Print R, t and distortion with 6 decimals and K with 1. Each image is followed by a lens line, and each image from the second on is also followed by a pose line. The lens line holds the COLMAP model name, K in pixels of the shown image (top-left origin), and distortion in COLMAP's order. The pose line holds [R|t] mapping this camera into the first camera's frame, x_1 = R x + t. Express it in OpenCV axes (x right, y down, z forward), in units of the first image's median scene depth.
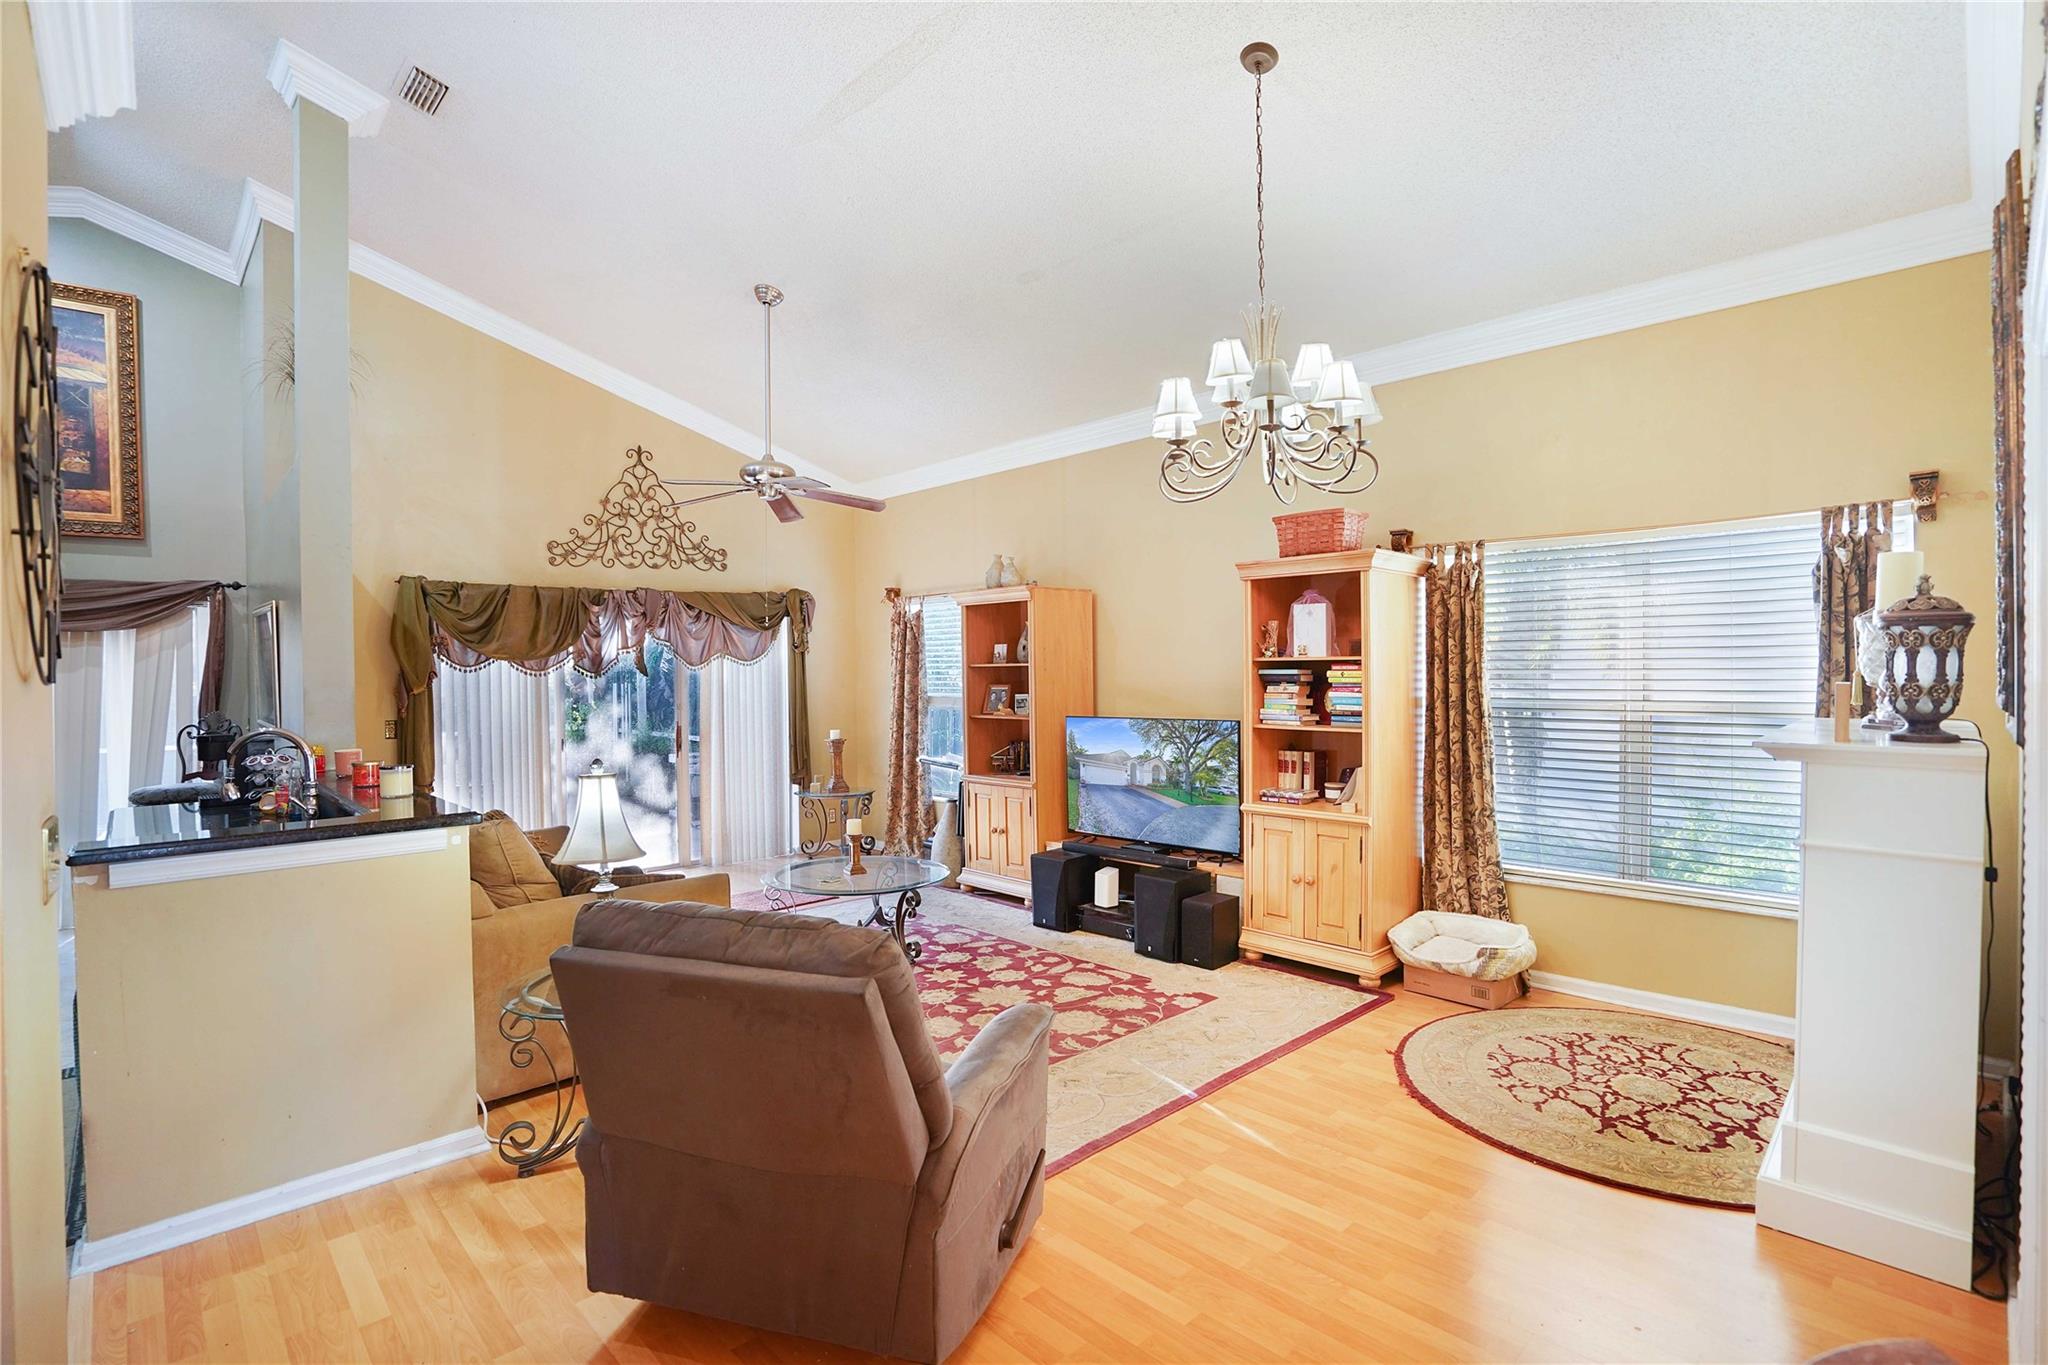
lens RADIAL K [[955.8, 0, 1018.3], [0, 955.8, 685.6], [0, 0, 1]] dist [-0.047904, 0.012443]
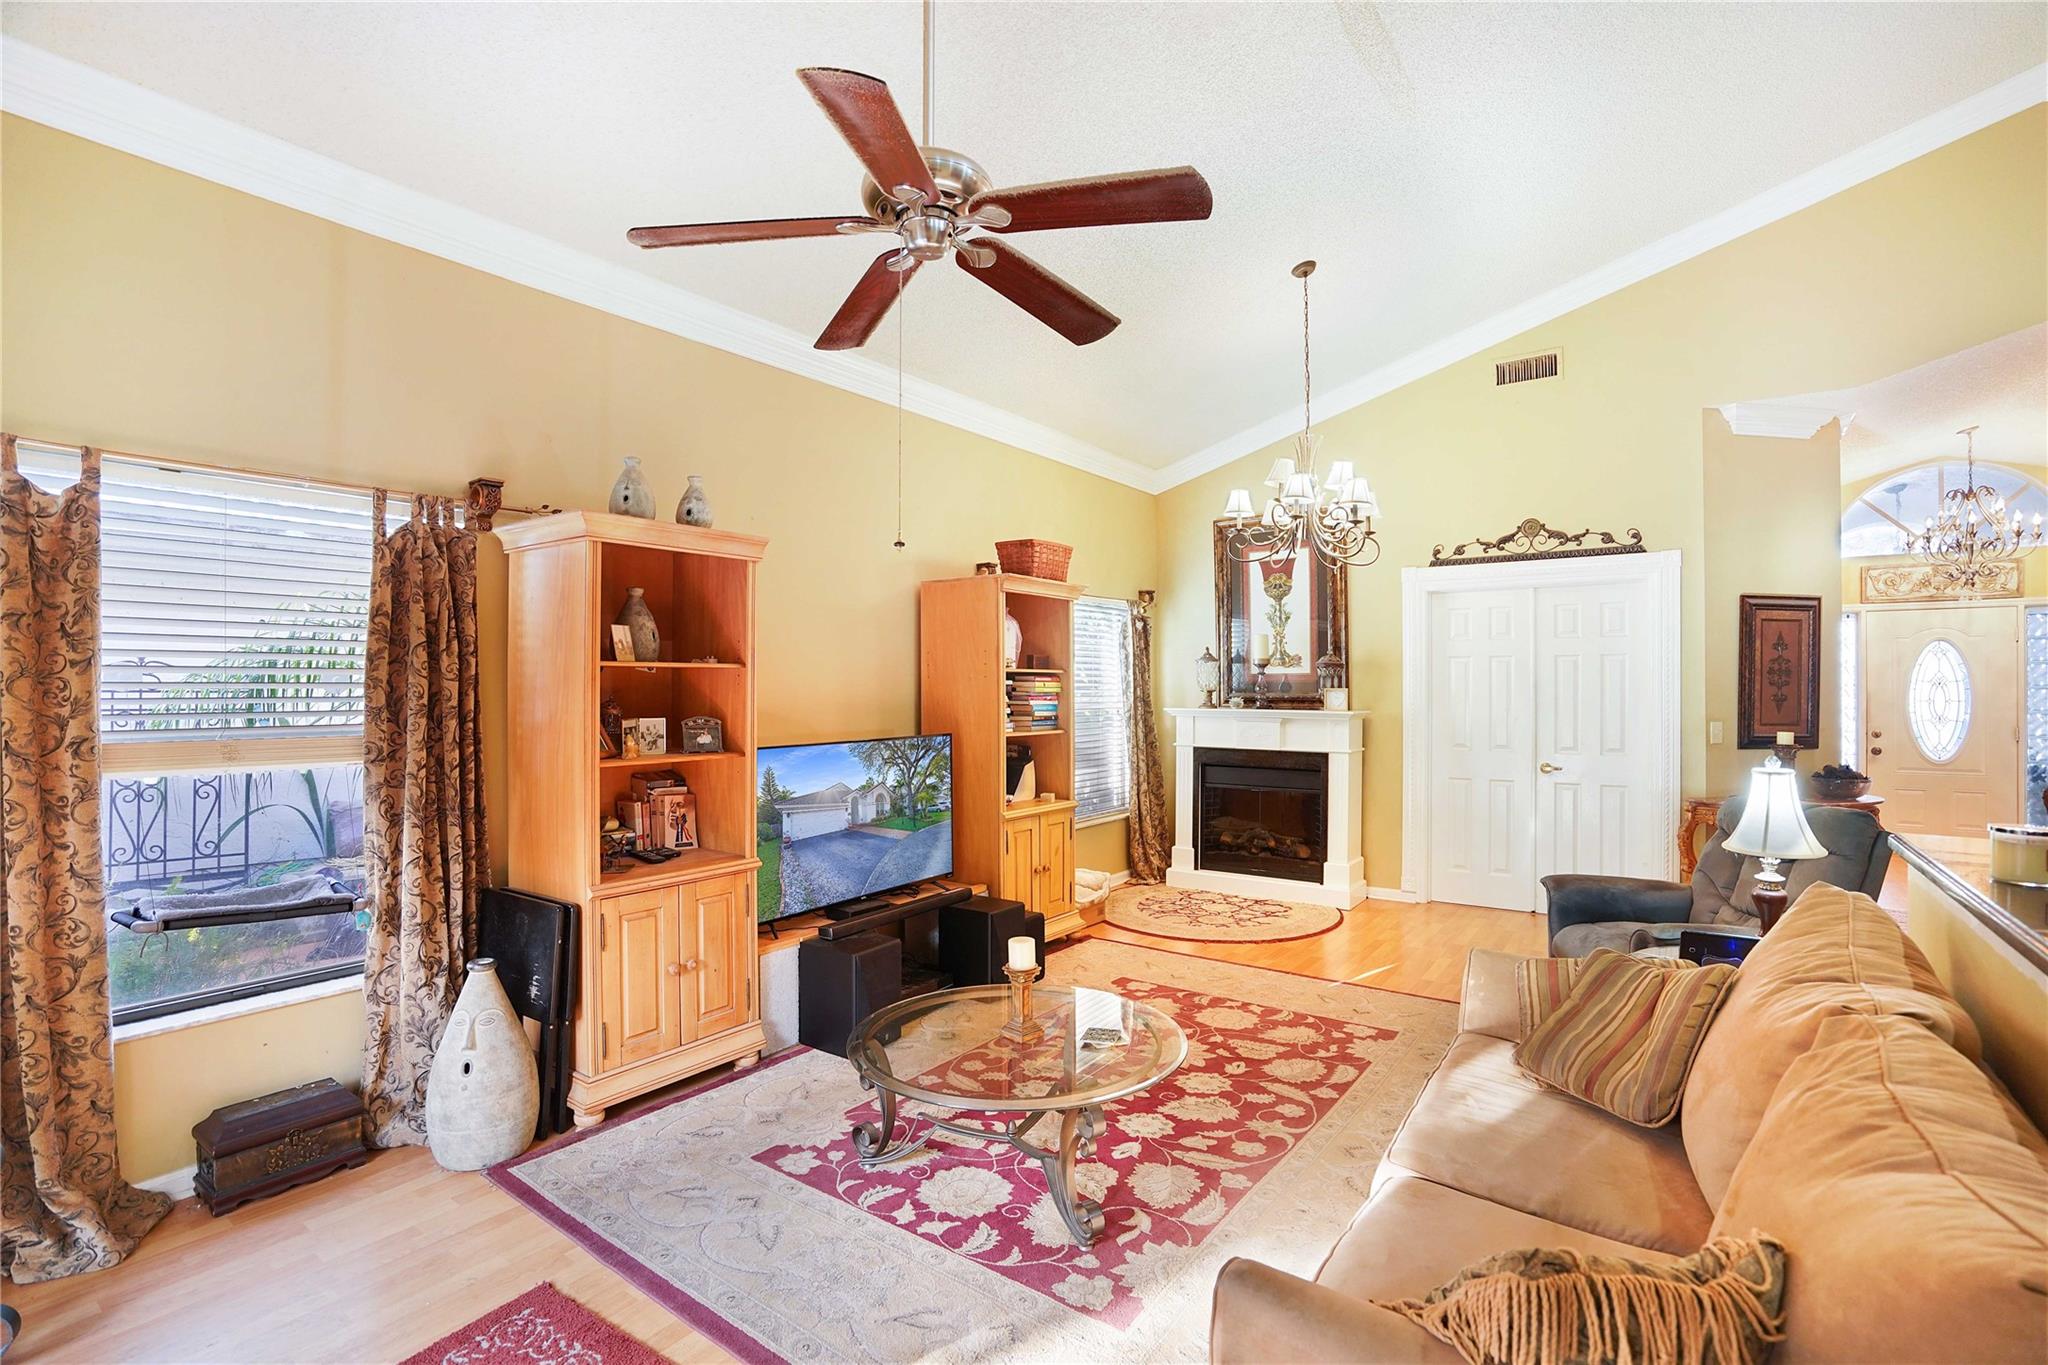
lens RADIAL K [[955.8, 0, 1015.1], [0, 955.8, 669.9], [0, 0, 1]] dist [-0.047904, 0.012443]
pose [[-0.176507, 0.022724, 0.984037, -0.735963], [0.013861, 0.999692, -0.020600, -0.004532], [-0.984202, 0.010004, -0.176768, 1.123156]]
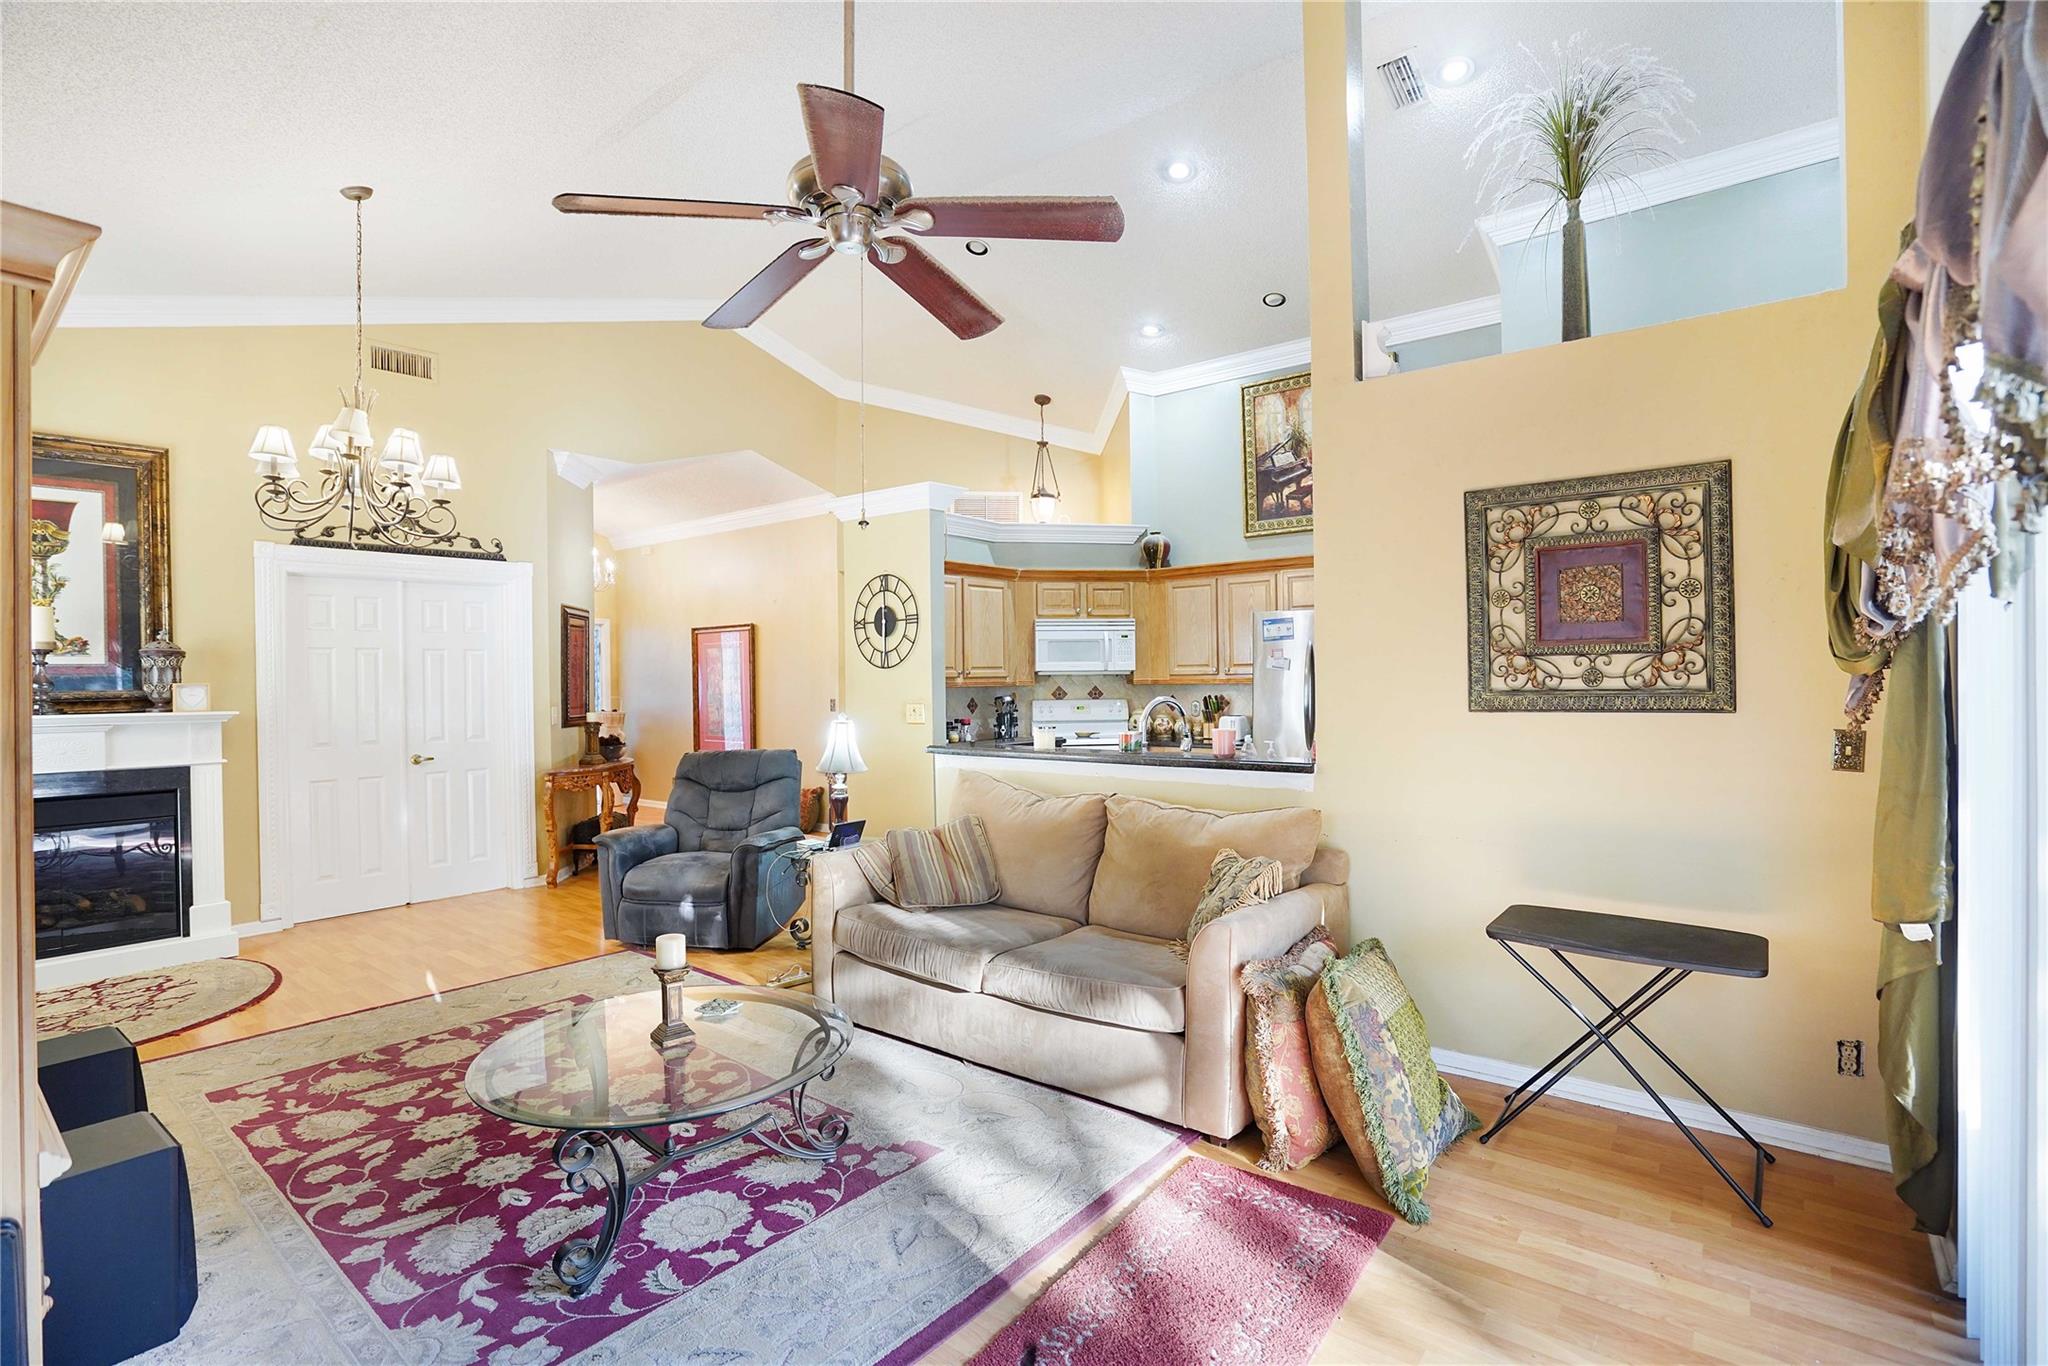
lens RADIAL K [[955.8, 0, 1037.6], [0, 955.8, 685.0], [0, 0, 1]] dist [-0.047904, 0.012443]
pose [[-0.989259, 0.025461, -0.143940, -0.304365], [0.021943, 0.999422, 0.025978, -0.005155], [0.144518, 0.022541, -0.989245, 1.563473]]
